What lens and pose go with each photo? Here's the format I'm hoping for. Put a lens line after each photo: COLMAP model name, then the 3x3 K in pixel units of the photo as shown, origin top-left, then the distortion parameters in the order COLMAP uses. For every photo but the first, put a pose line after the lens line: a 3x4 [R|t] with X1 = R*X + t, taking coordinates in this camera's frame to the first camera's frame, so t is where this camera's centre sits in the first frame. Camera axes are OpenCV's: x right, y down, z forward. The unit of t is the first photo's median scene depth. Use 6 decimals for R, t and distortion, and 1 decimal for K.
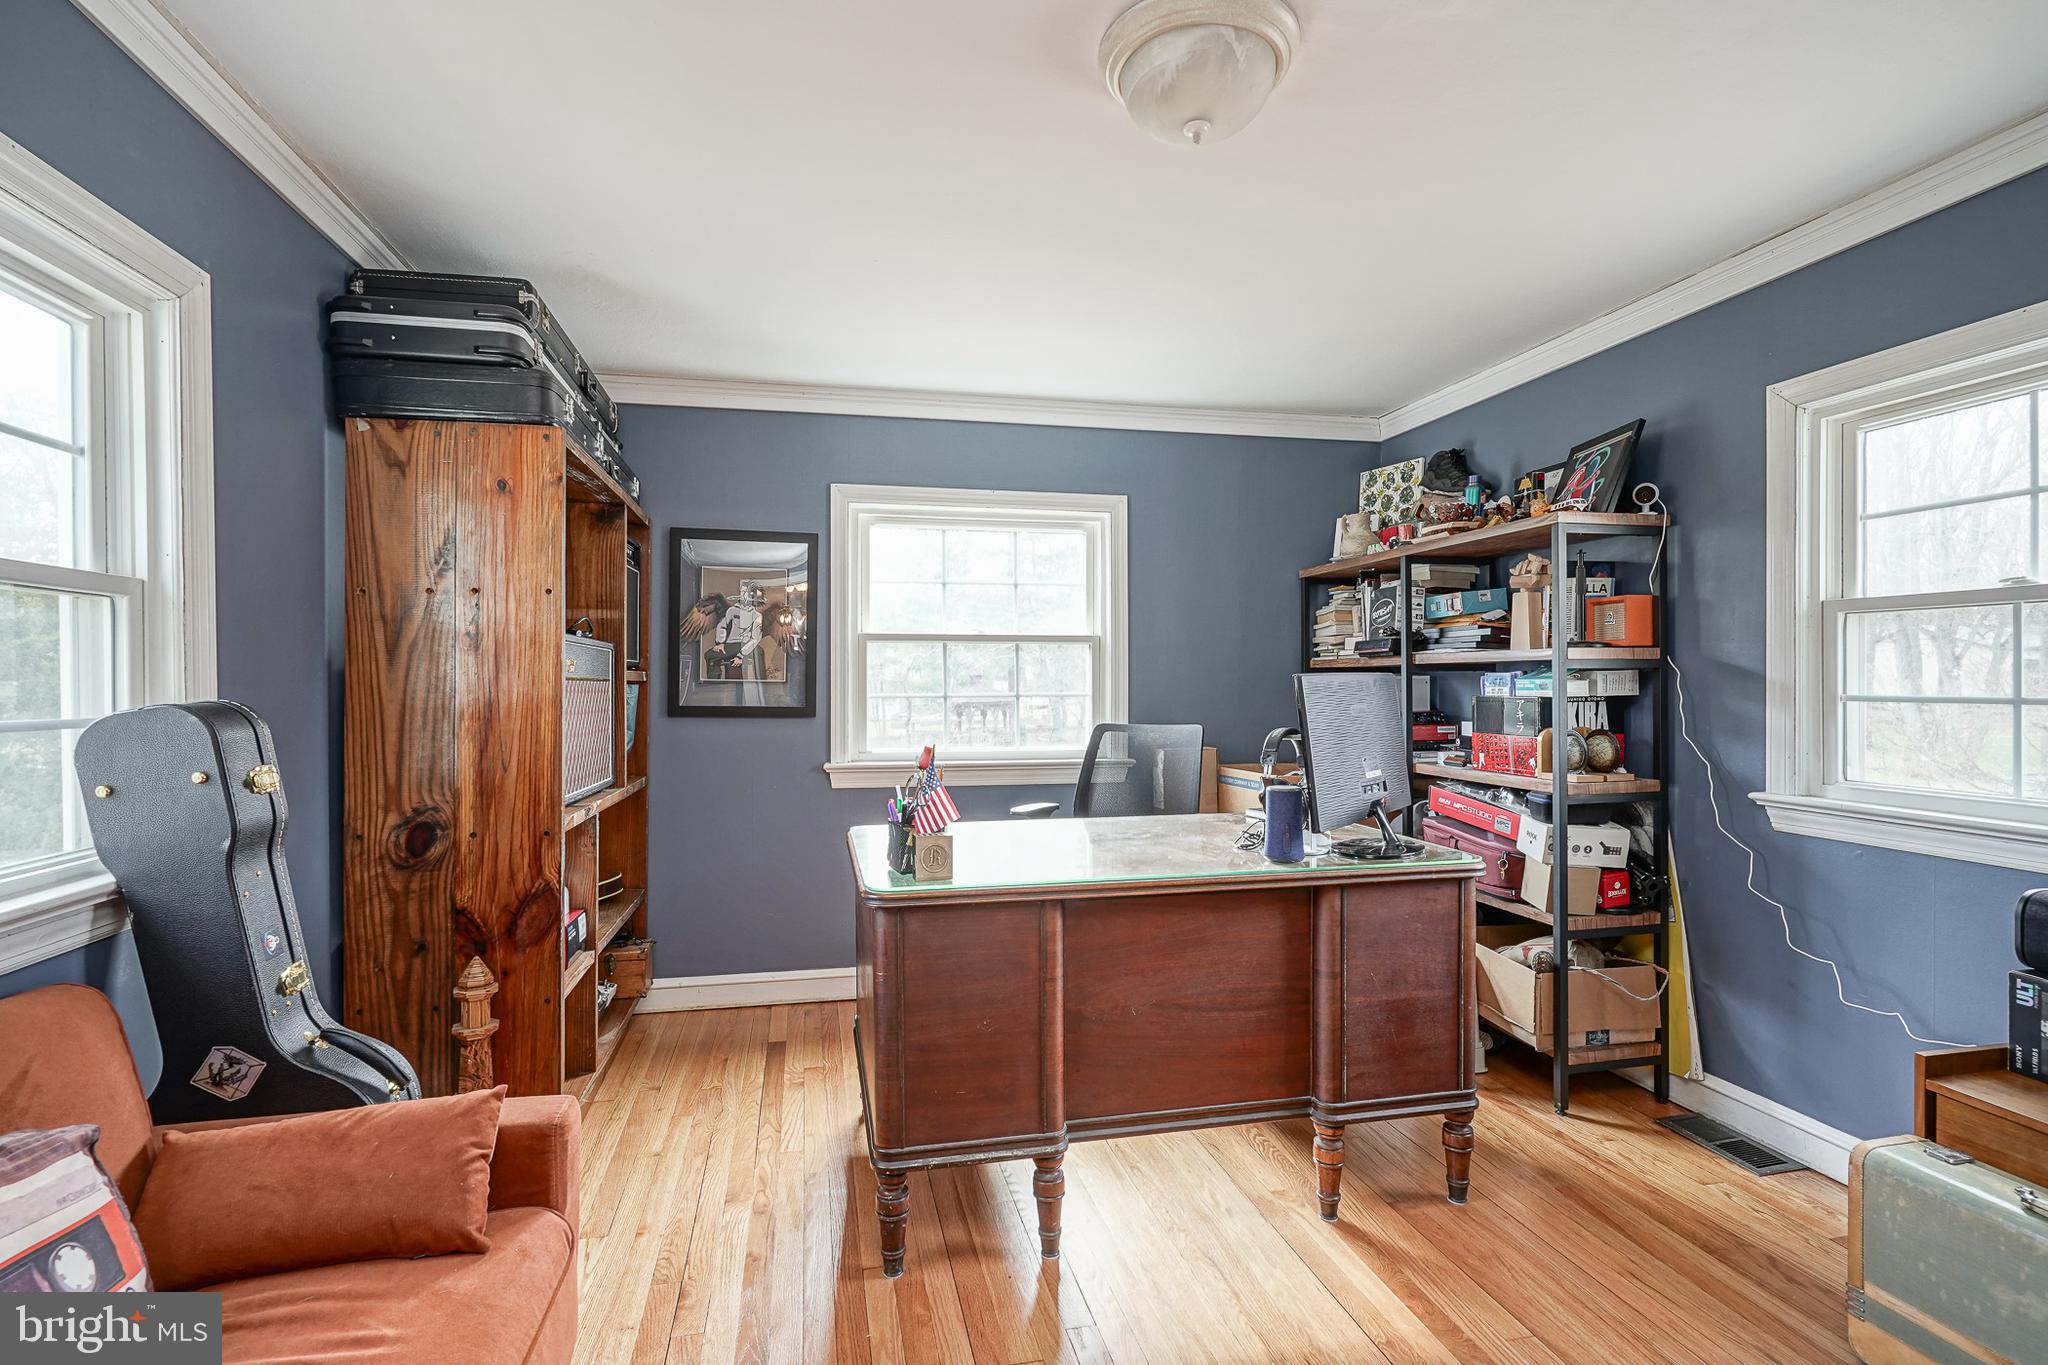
lens RADIAL K [[1001.3, 0, 1015.9], [0, 1001.3, 687.8], [0, 0, 1]] dist [-0.010746, 0.004619]
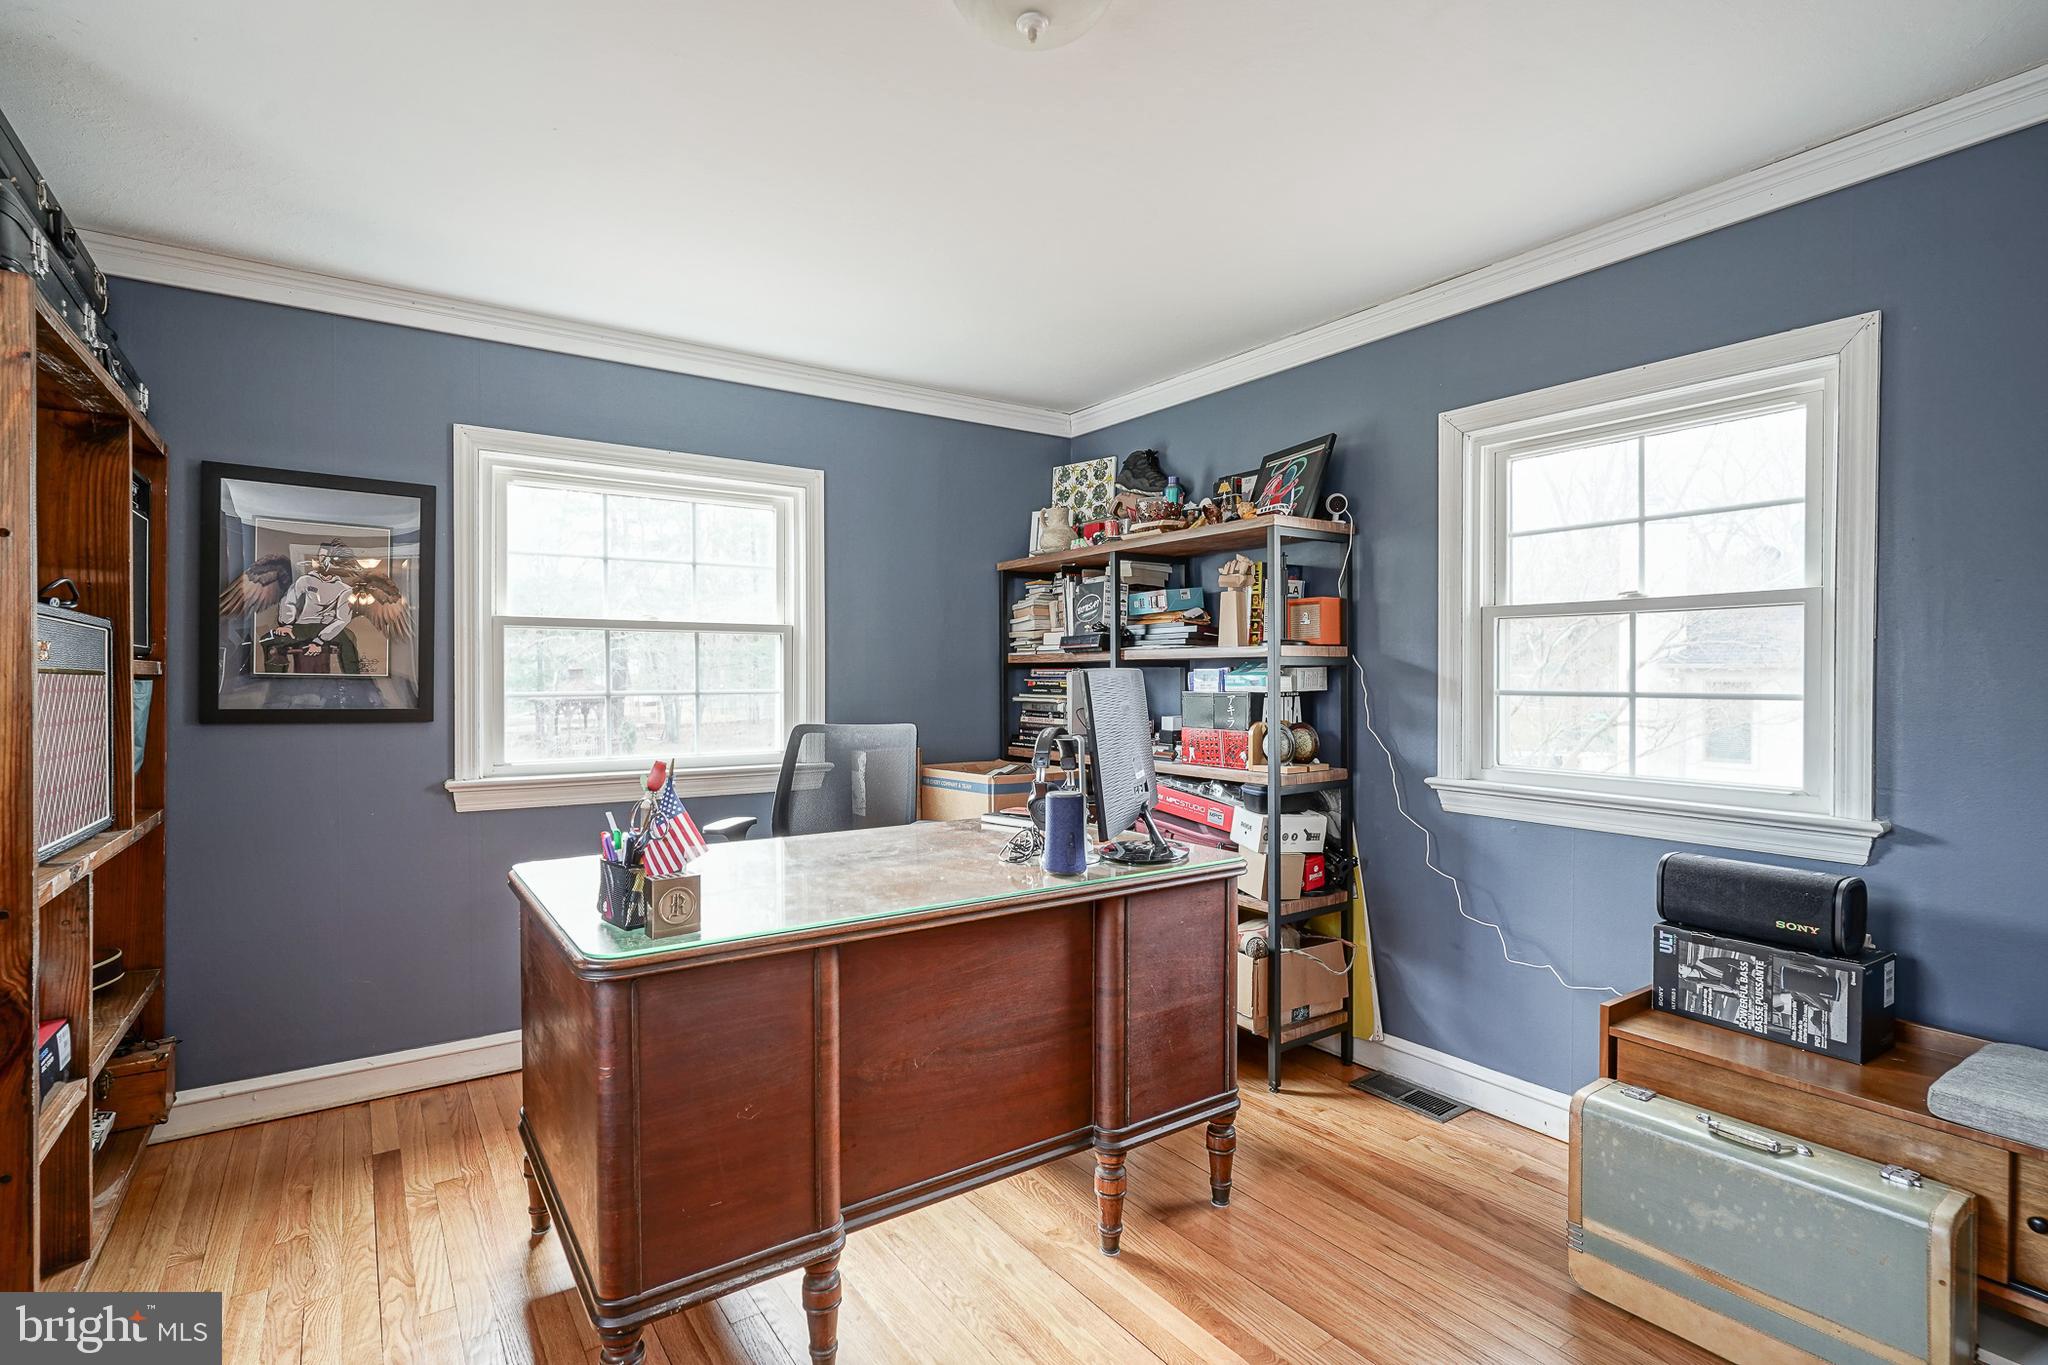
lens RADIAL K [[1001.3, 0, 1035.4], [0, 1001.3, 689.5], [0, 0, 1]] dist [-0.010746, 0.004619]
pose [[0.921420, -0.002895, 0.388558, -0.093428], [0.000250, 0.999976, 0.006858, -0.001334], [-0.388569, -0.006221, 0.921399, 0.138910]]
